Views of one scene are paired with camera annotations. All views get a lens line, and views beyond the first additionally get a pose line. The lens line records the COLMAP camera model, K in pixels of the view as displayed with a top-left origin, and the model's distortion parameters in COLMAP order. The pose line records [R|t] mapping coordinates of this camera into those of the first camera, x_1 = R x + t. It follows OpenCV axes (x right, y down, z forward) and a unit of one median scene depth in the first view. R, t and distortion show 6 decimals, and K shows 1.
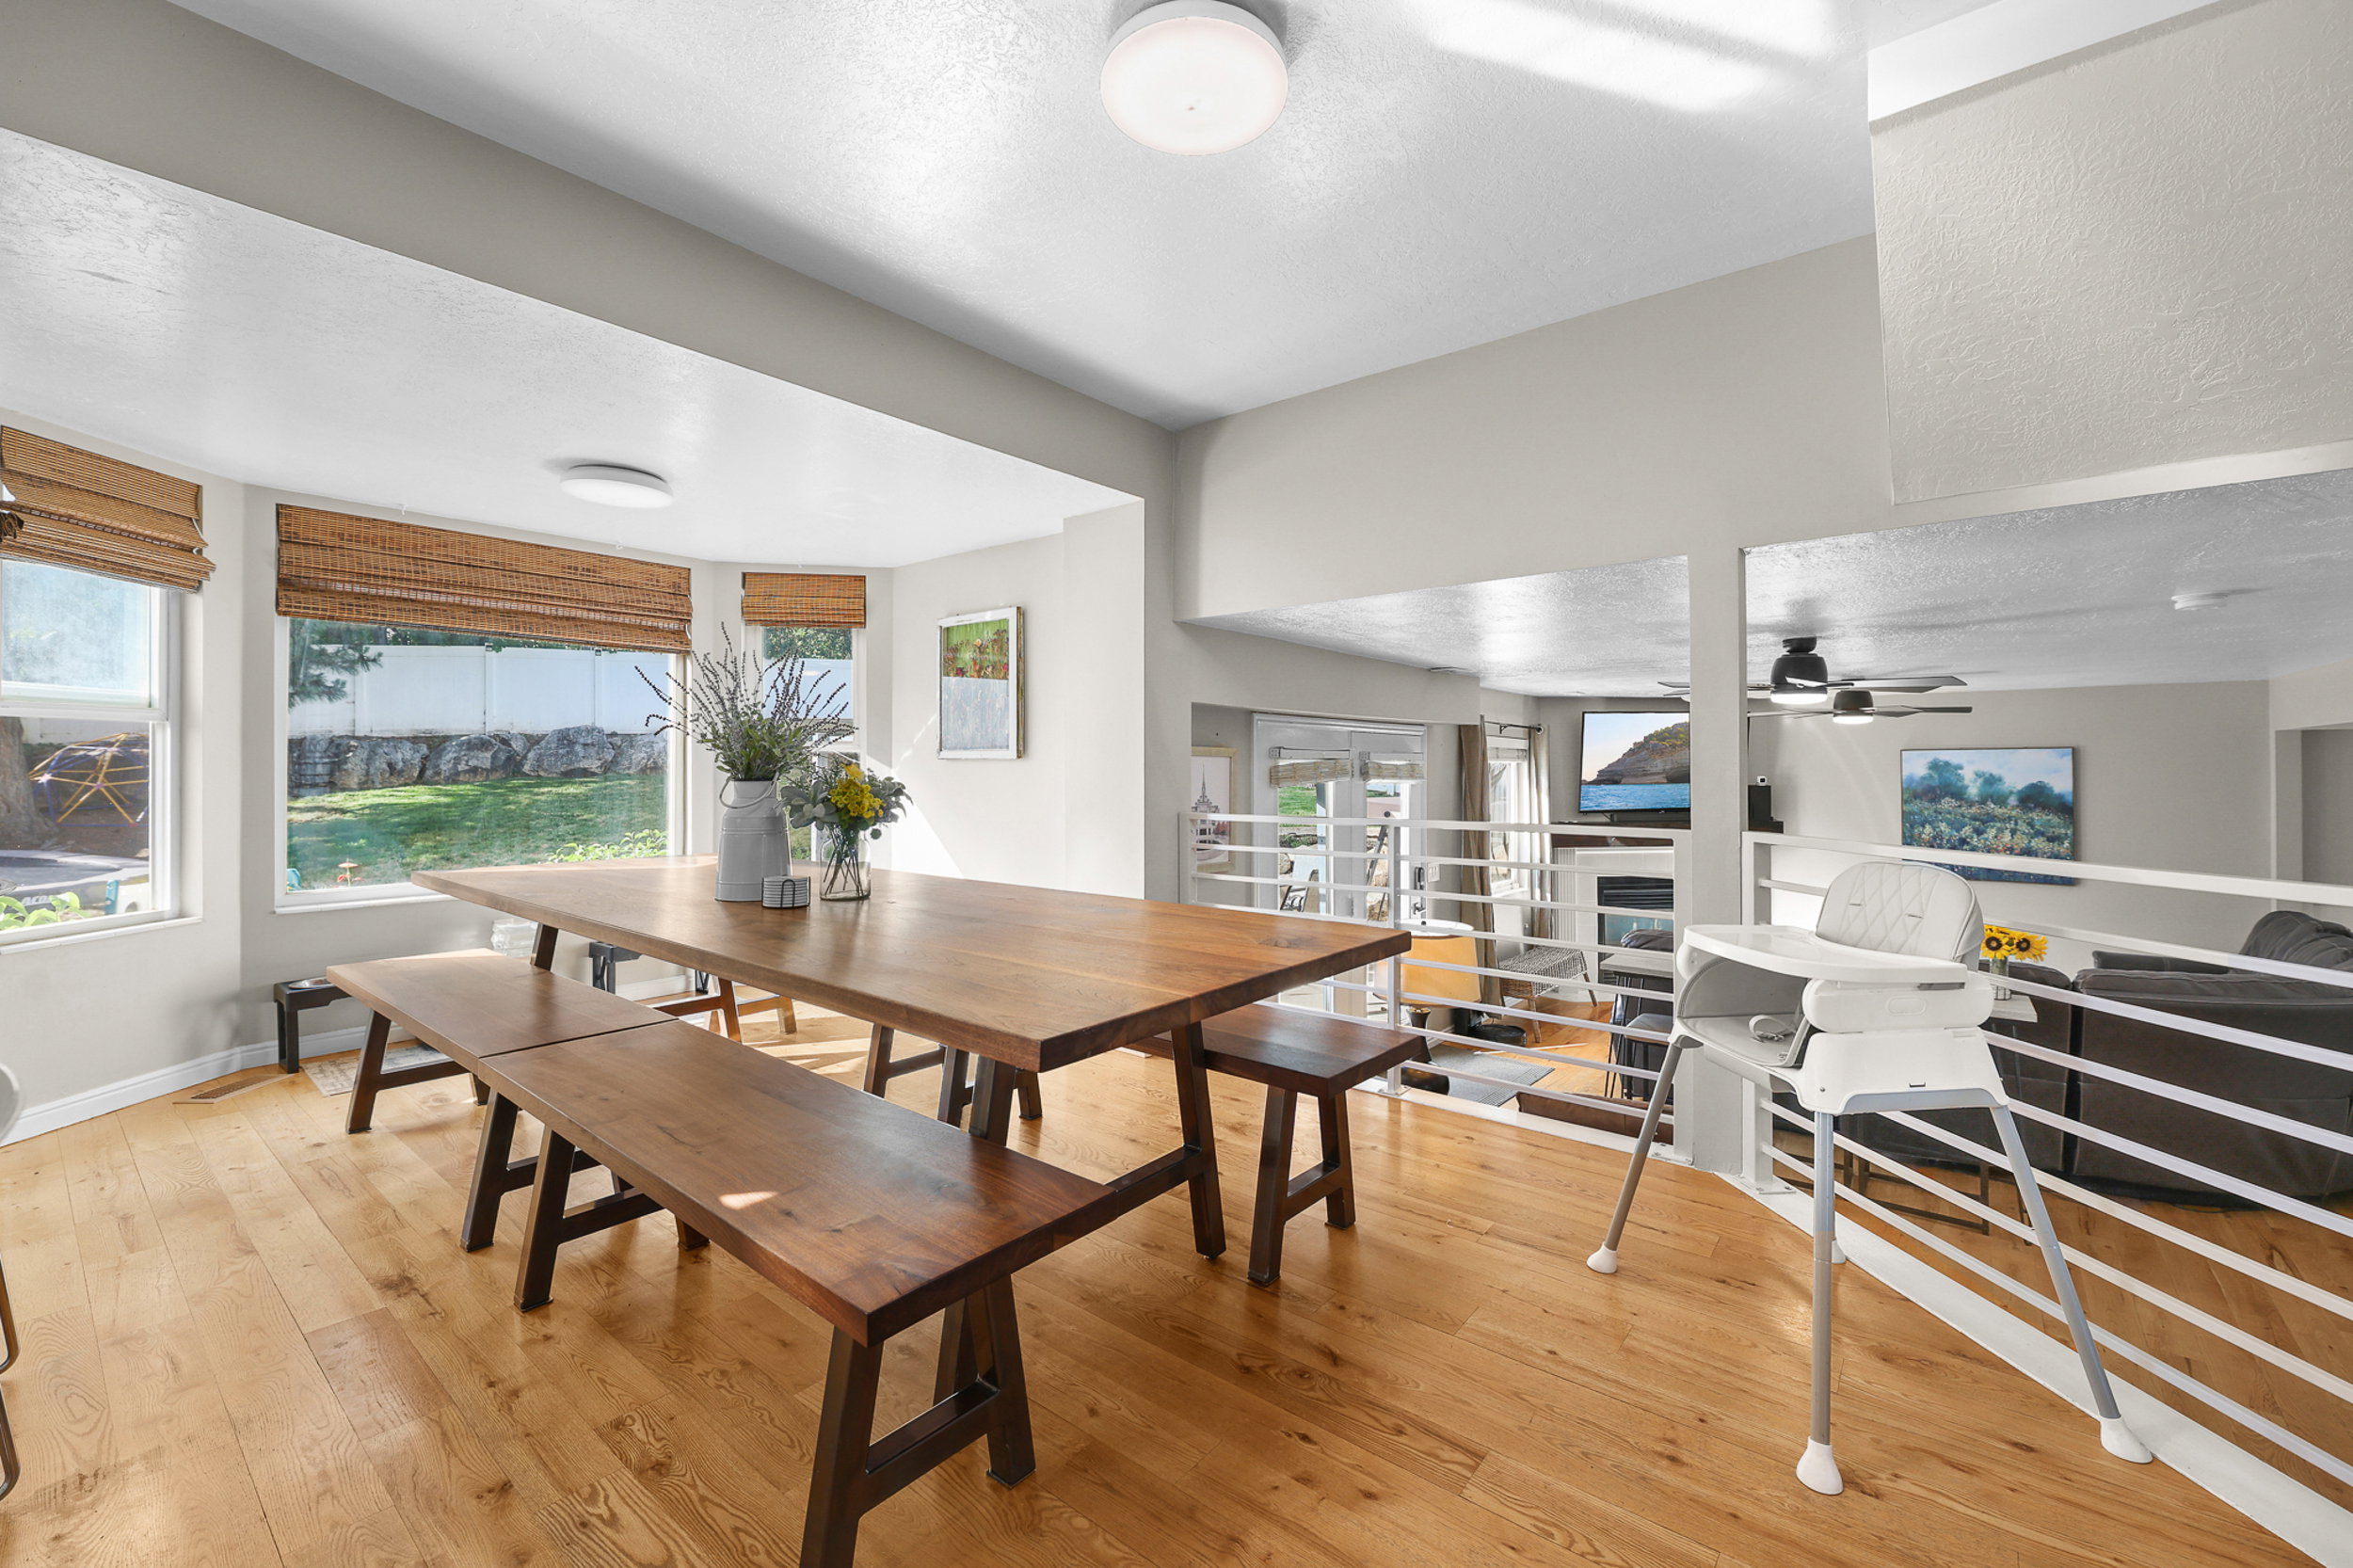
lens RADIAL K [[967.6, 0, 1172.8], [0, 967.6, 759.4], [0, 0, 1]] dist [0.007645, -0.001856]
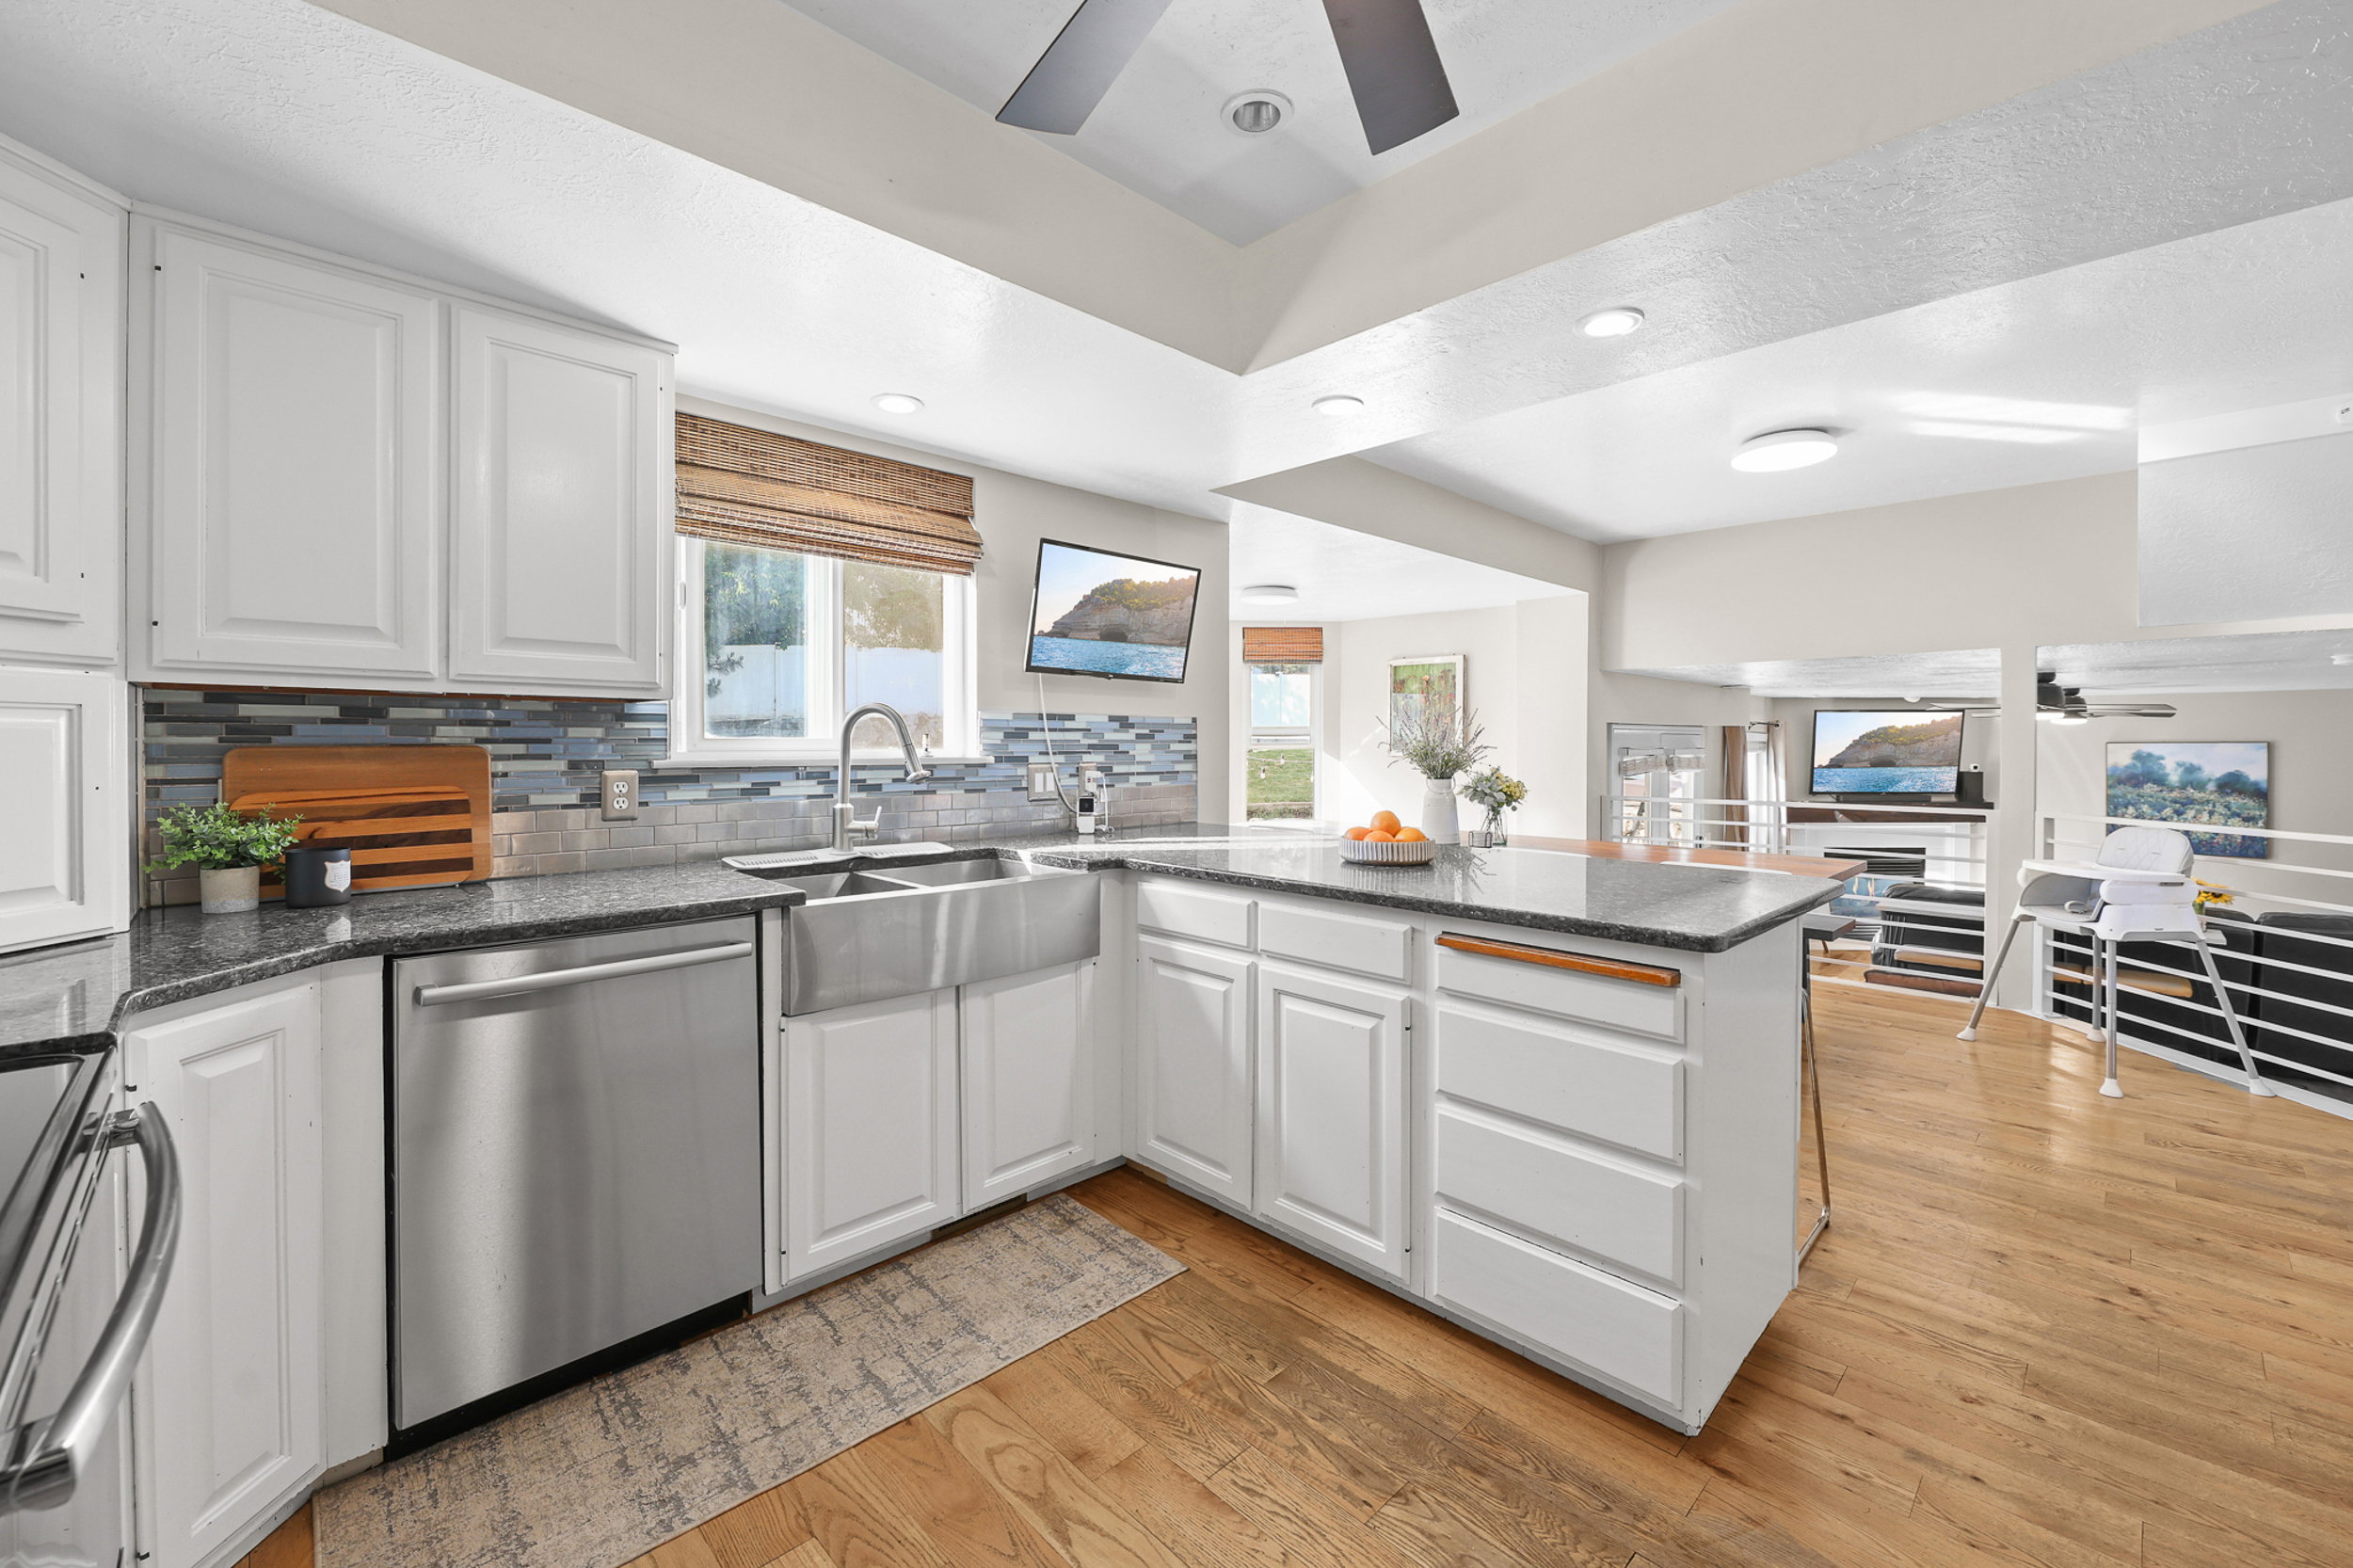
lens RADIAL K [[967.6, 0, 1164.2], [0, 967.6, 748.3], [0, 0, 1]] dist [0.007645, -0.001856]
pose [[0.994006, 0.001550, -0.109313, -0.275609], [0.000217, 0.999869, 0.016154, -0.023829], [0.109324, -0.016081, 0.993876, -0.319495]]
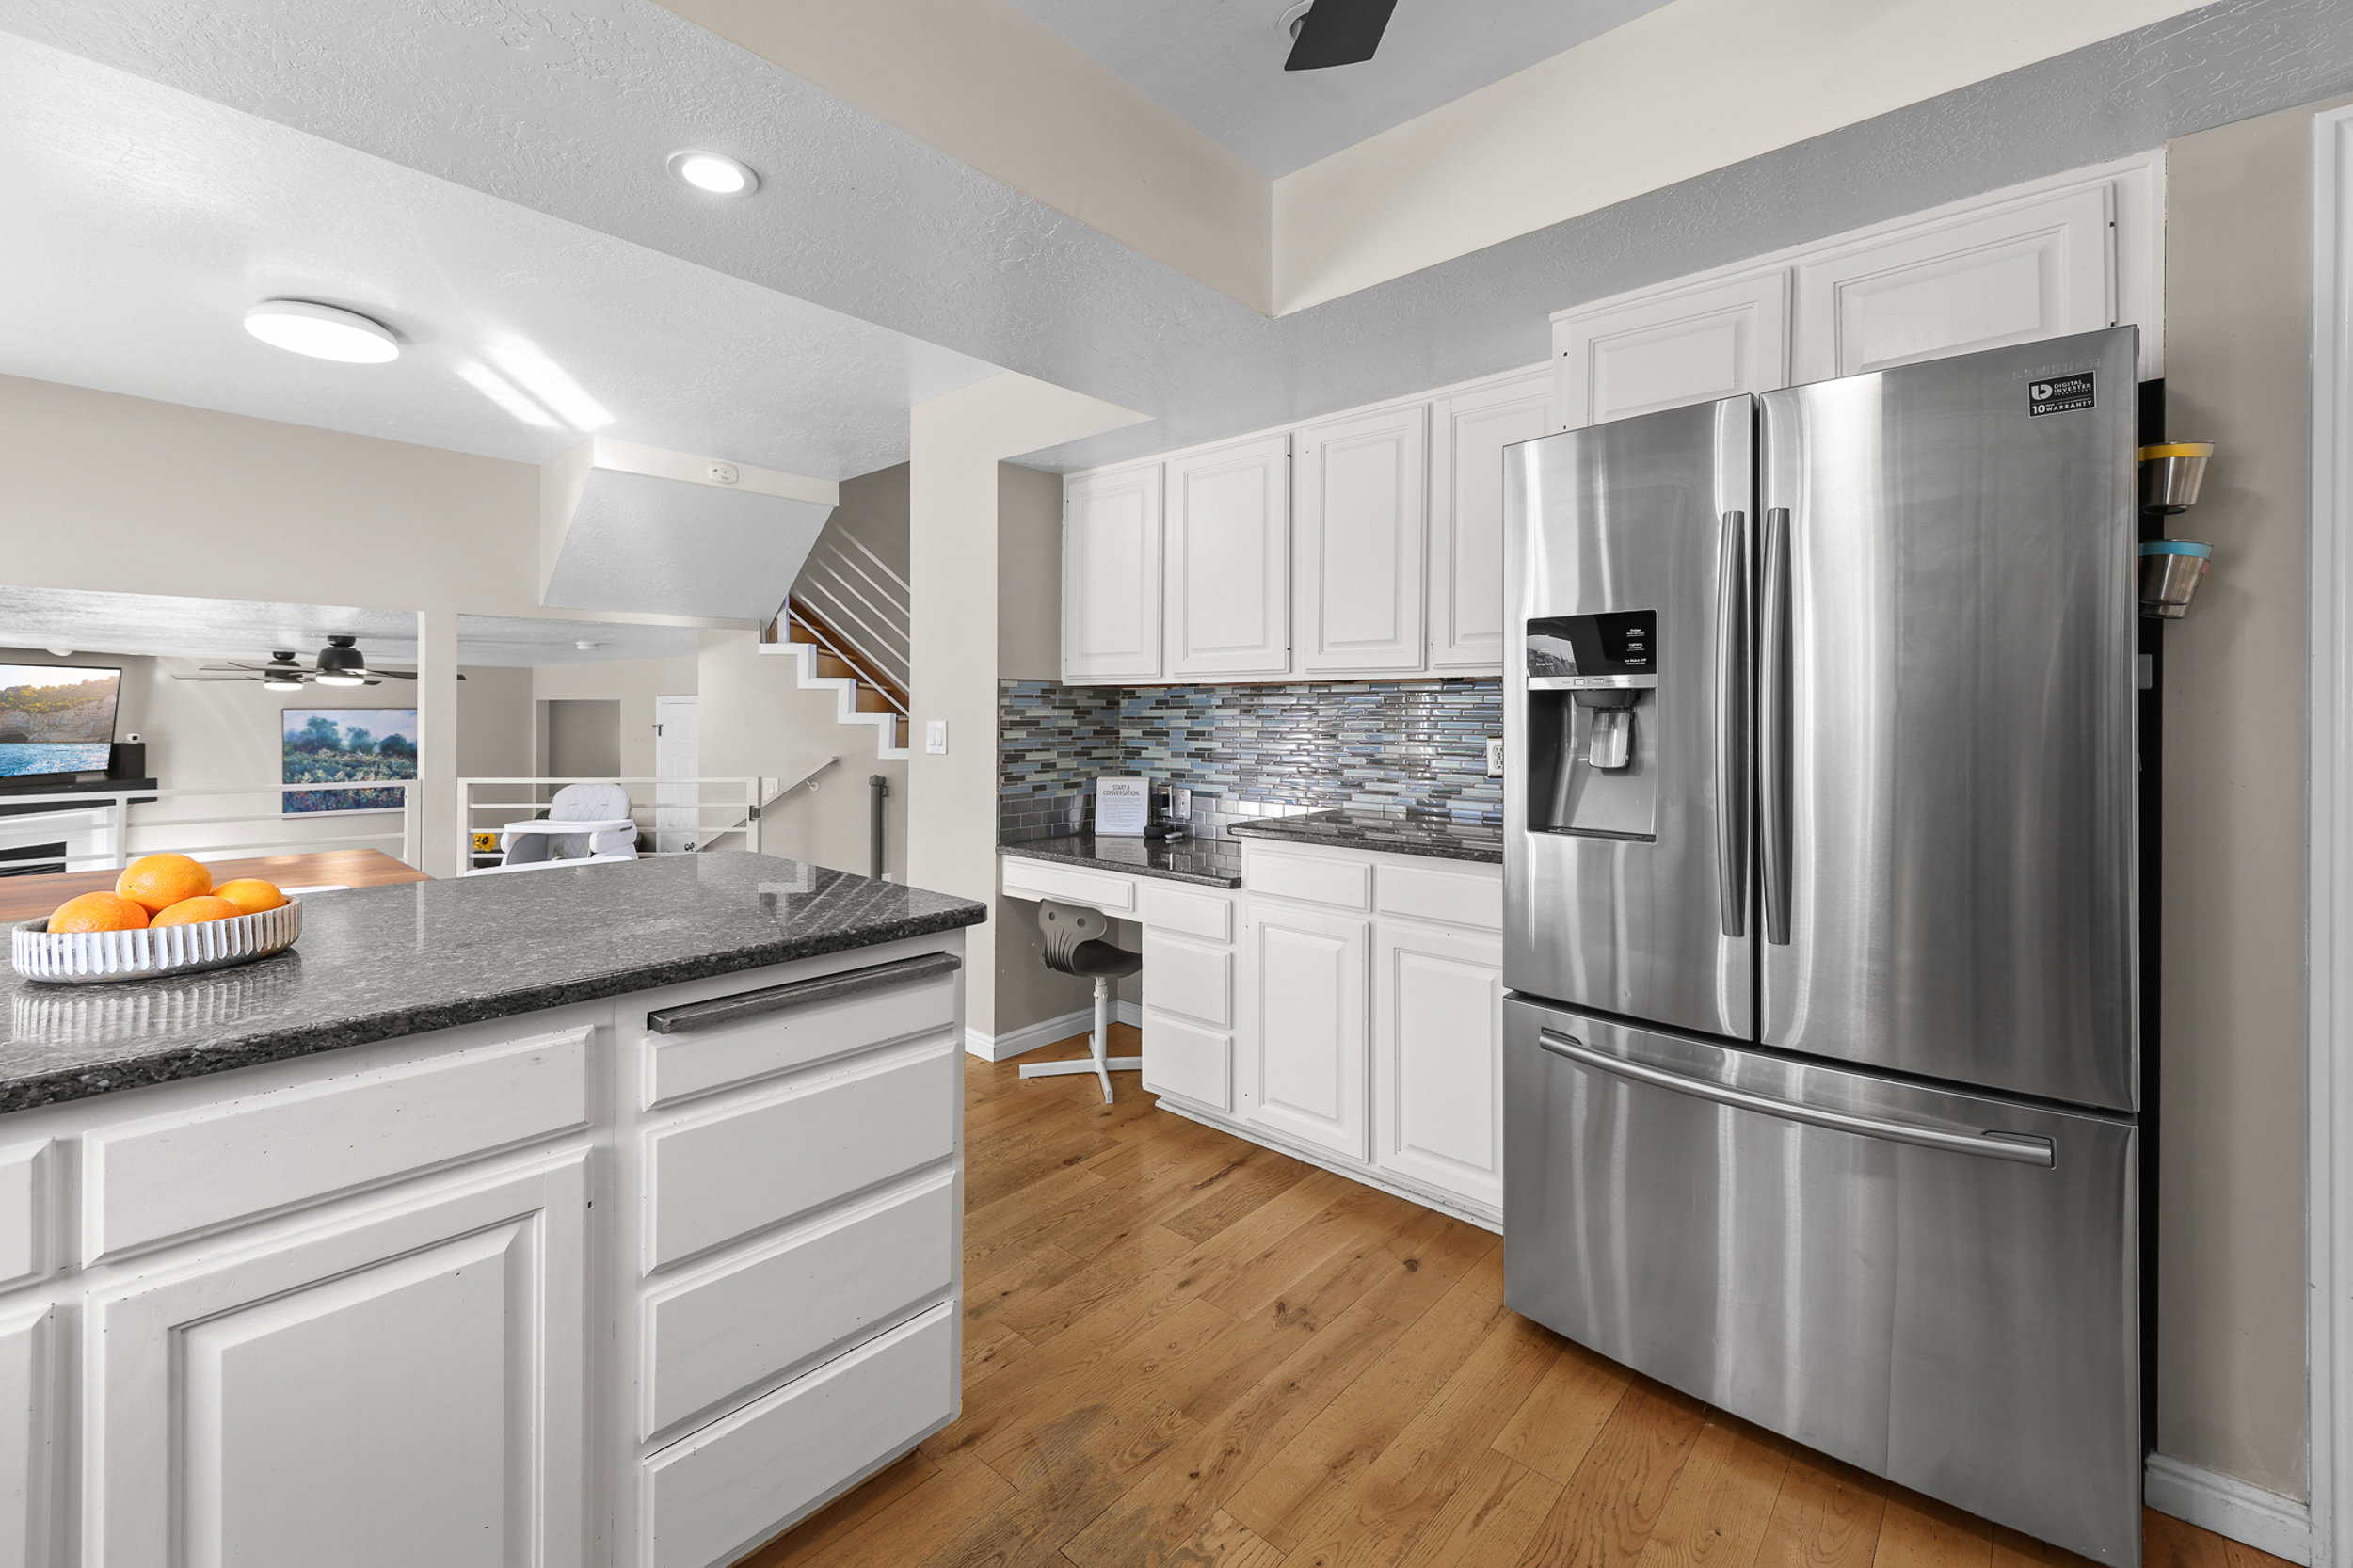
lens RADIAL K [[967.6, 0, 1200.8], [0, 967.6, 716.5], [0, 0, 1]] dist [0.007645, -0.001856]
pose [[0.030880, -0.005955, 0.999505, -0.397902], [-0.010941, 0.999920, 0.006295, -0.021602], [-0.999463, -0.011130, 0.030812, -0.135622]]
